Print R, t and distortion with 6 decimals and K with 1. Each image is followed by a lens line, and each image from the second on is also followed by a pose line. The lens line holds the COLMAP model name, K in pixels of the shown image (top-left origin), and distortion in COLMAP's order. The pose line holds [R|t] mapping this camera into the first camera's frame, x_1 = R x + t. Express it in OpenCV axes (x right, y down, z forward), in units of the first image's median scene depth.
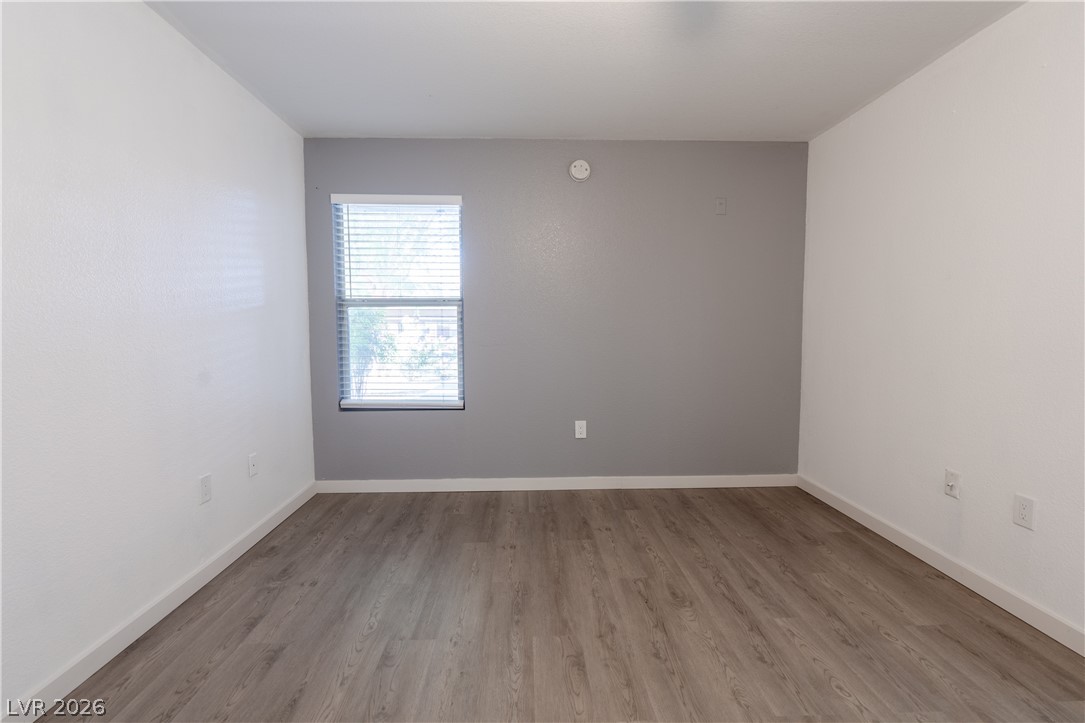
lens RADIAL K [[506.1, 0, 548.4], [0, 506.1, 361.7], [0, 0, 1]] dist [-0.010362, 0.006510]
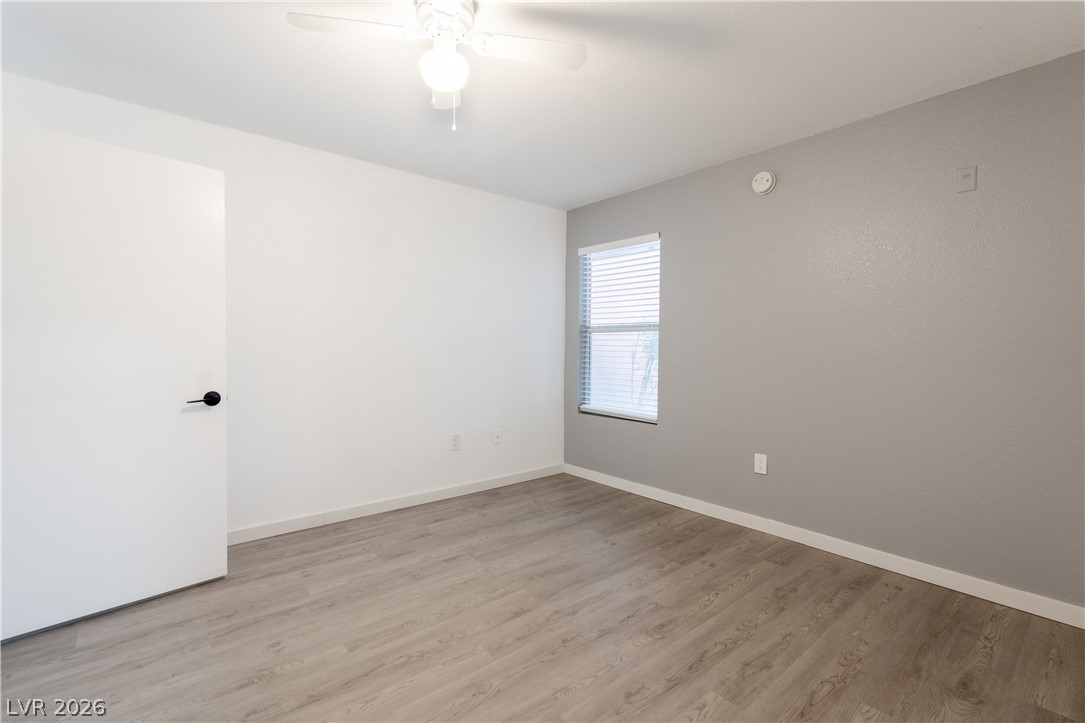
lens RADIAL K [[506.1, 0, 527.6], [0, 506.1, 363.4], [0, 0, 1]] dist [-0.010362, 0.006510]
pose [[0.580098, 0.034800, -0.813803, 0.614224], [-0.066442, 0.997779, -0.004694, -0.015724], [0.811833, 0.056794, 0.581121, 0.138168]]
